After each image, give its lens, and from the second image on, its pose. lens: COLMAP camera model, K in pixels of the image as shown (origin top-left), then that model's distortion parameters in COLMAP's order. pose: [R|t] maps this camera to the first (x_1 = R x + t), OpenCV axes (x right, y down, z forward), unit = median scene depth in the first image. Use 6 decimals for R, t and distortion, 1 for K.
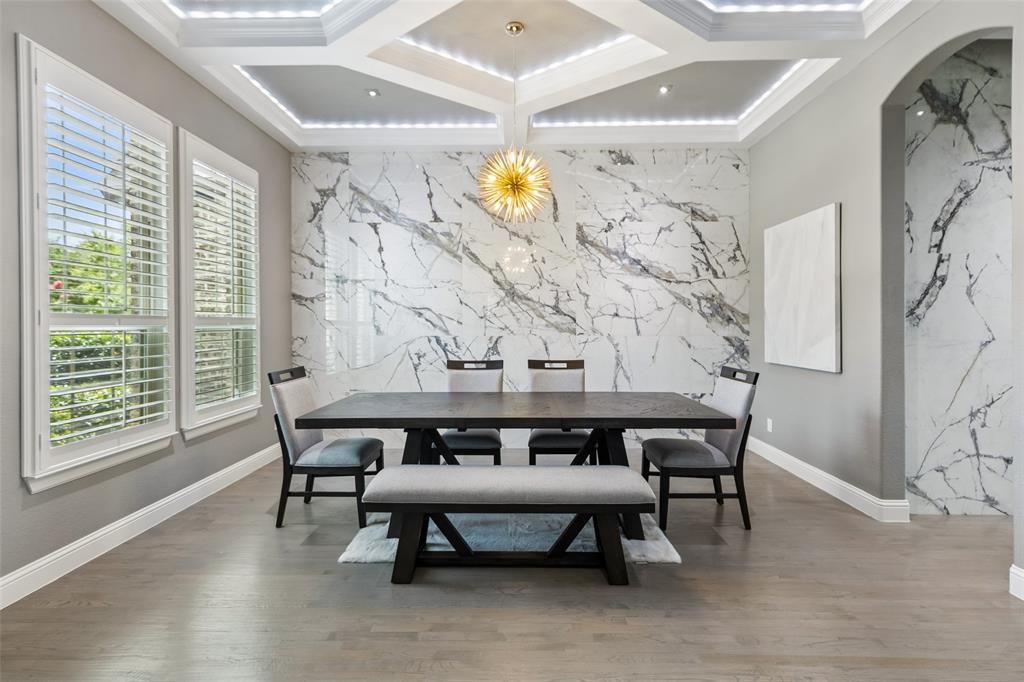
lens RADIAL K [[468.4, 0, 515.9], [0, 468.4, 322.5], [0, 0, 1]] dist [0.013749, -0.003650]
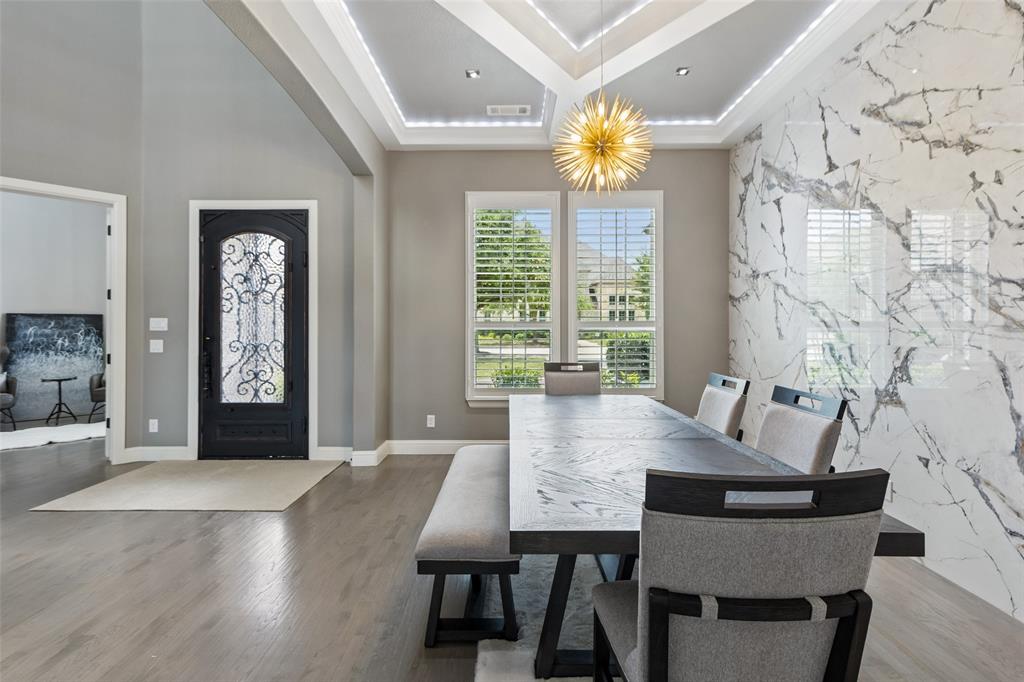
lens RADIAL K [[468.4, 0, 508.6], [0, 468.4, 324.3], [0, 0, 1]] dist [0.013749, -0.003650]
pose [[0.007779, -0.006248, -0.999950, 0.495100], [0.006376, 0.999960, -0.006198, 0.003584], [0.999949, -0.006327, 0.007819, 0.536611]]
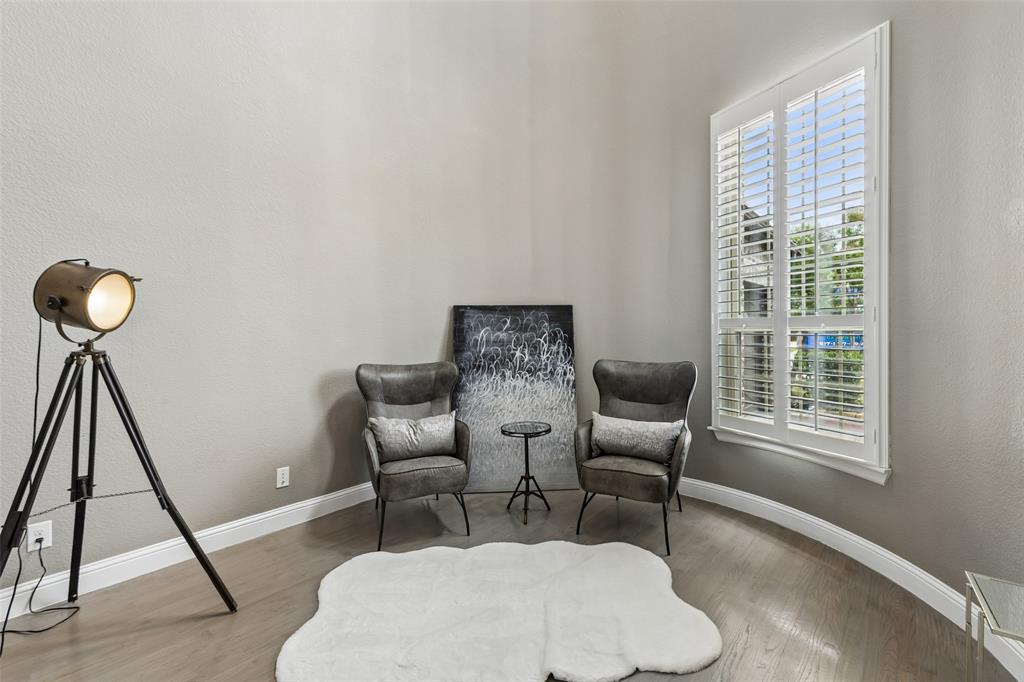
lens RADIAL K [[468.4, 0, 518.5], [0, 468.4, 332.1], [0, 0, 1]] dist [0.013749, -0.003650]
pose [[-0.618548, 0.010436, -0.785677, -0.316508], [0.010514, 0.999932, 0.005004, -0.003064], [0.785676, -0.005165, -0.618616, -0.314654]]
